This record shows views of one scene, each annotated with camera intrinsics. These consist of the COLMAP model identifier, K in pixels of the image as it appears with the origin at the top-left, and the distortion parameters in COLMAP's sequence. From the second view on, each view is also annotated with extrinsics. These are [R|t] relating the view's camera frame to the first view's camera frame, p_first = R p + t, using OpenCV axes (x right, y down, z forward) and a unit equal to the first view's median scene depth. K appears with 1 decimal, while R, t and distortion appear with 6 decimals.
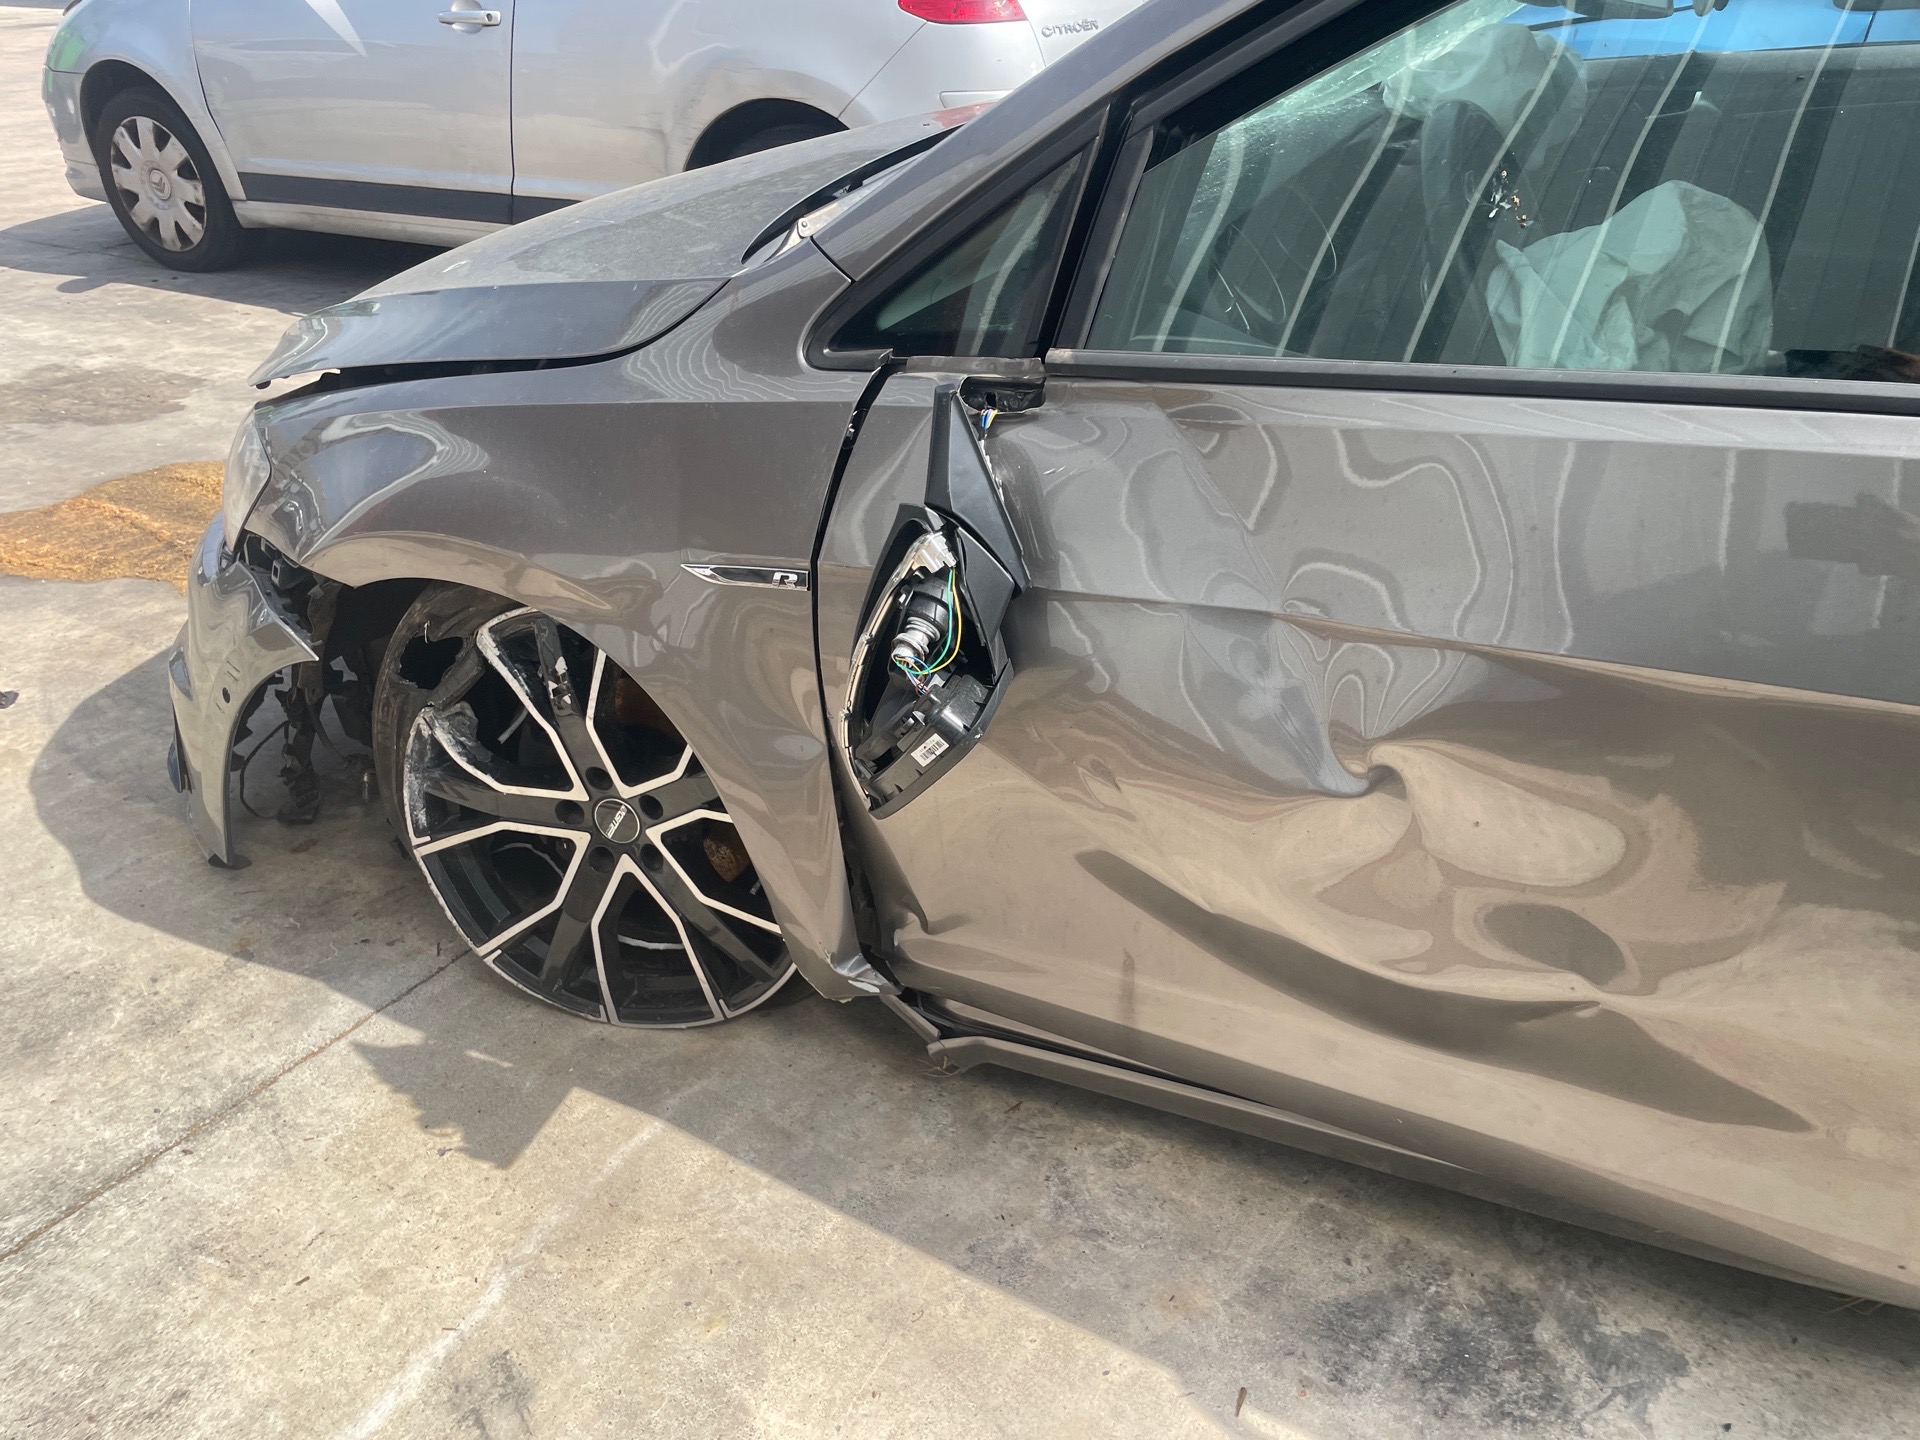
lens RADIAL K [[1495.0, 0, 959.3], [0, 1495.0, 719.4], [0, 0, 1]] dist [0.061421, -0.092068]
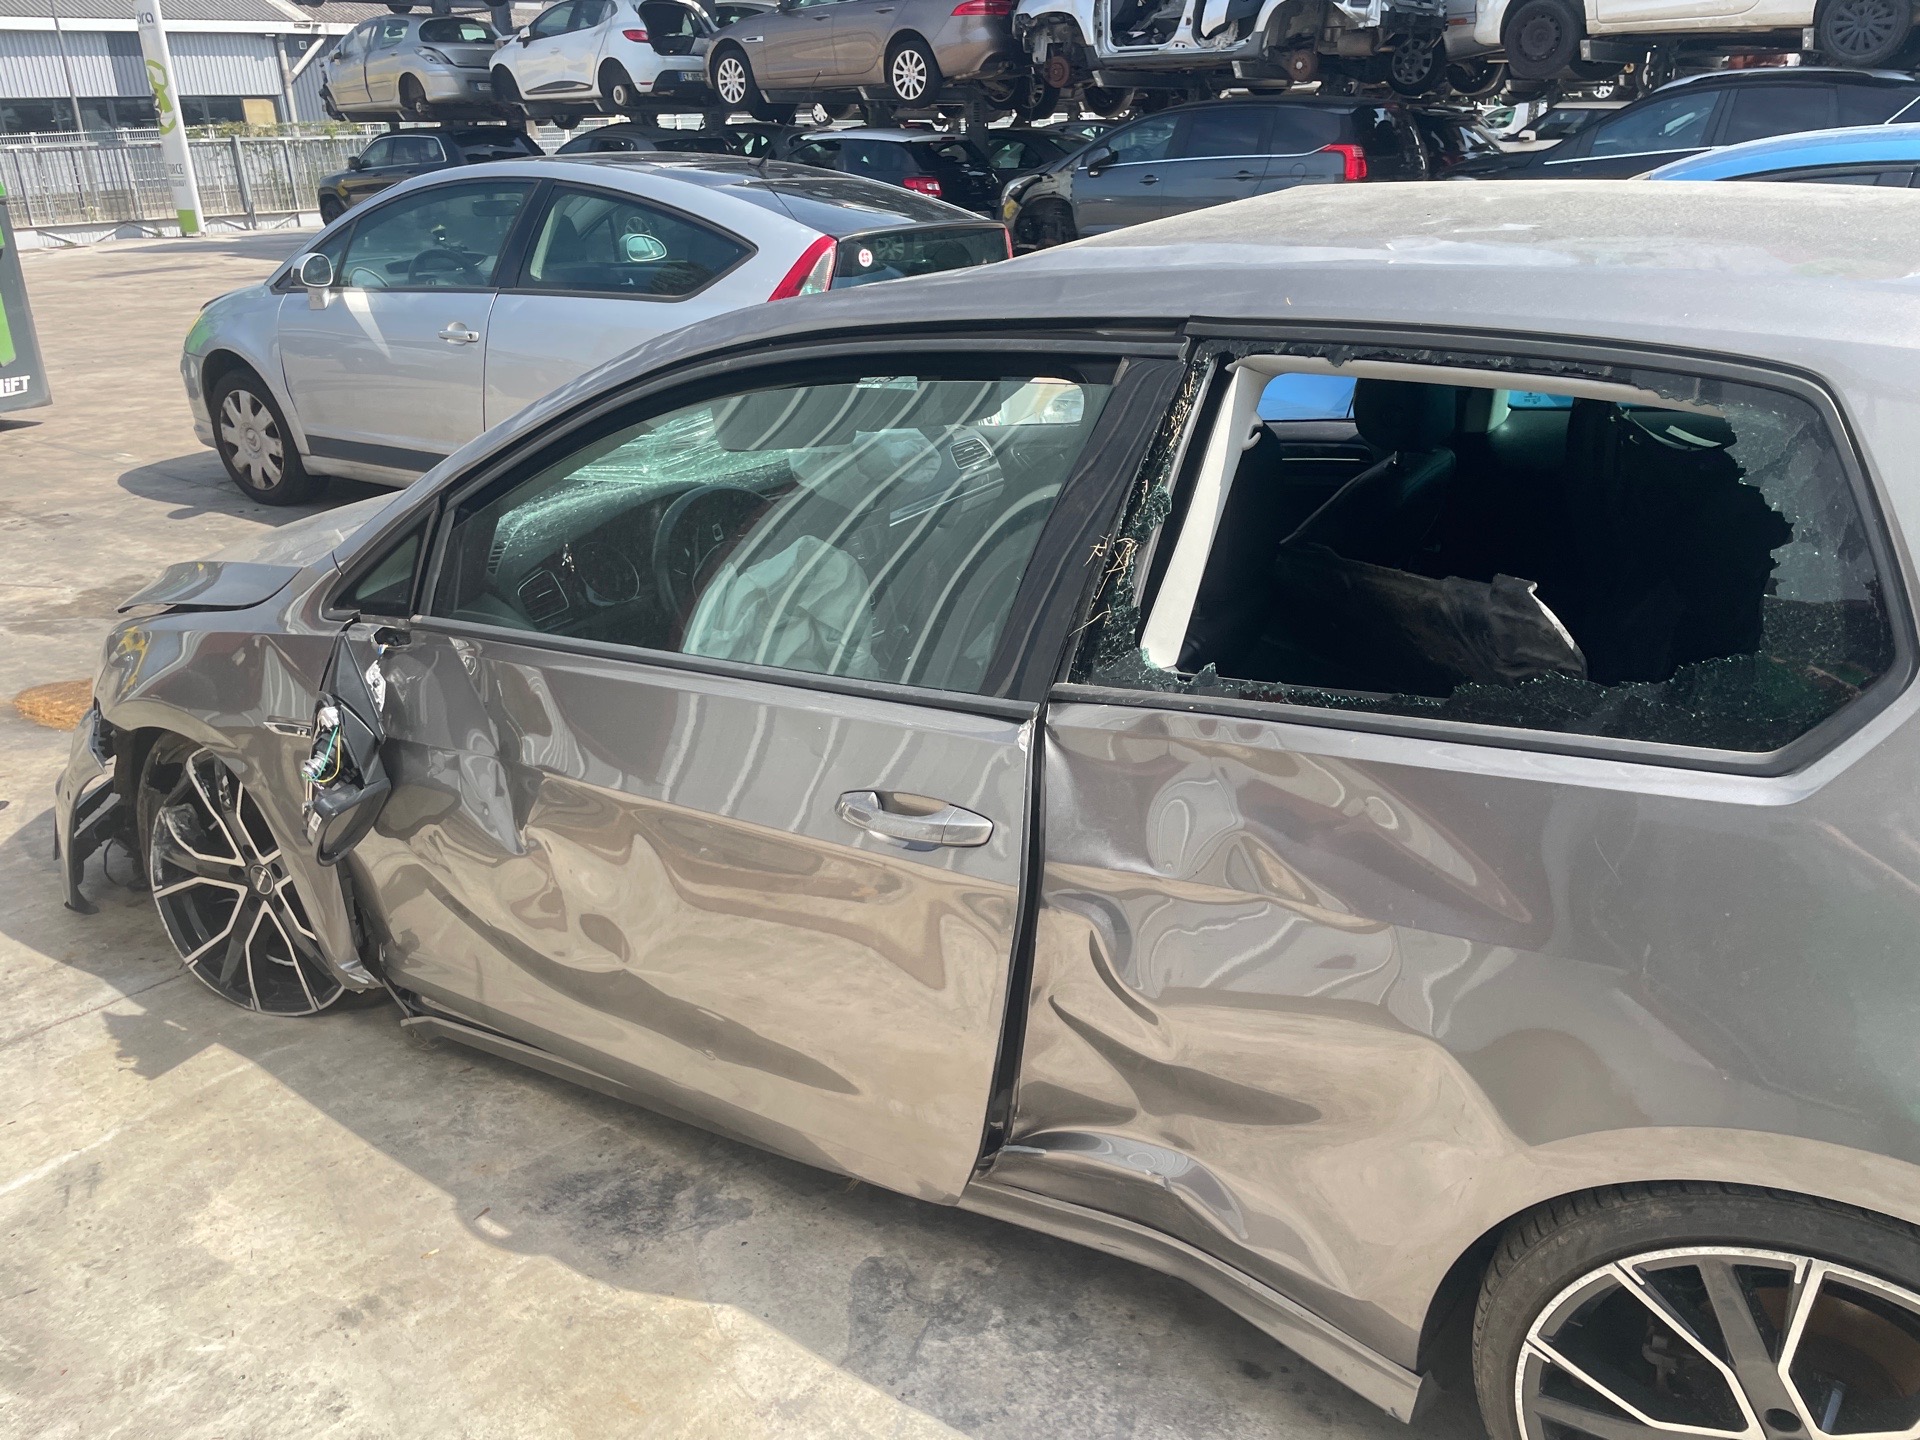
lens RADIAL K [[1495.0, 0, 979.4], [0, 1495.0, 710.0], [0, 0, 1]] dist [0.061421, -0.092068]
pose [[0.993908, 0.041789, -0.101983, 0.696297], [-0.055924, 0.988580, -0.139937, 0.069812], [0.094970, 0.144788, 0.984894, -0.562910]]
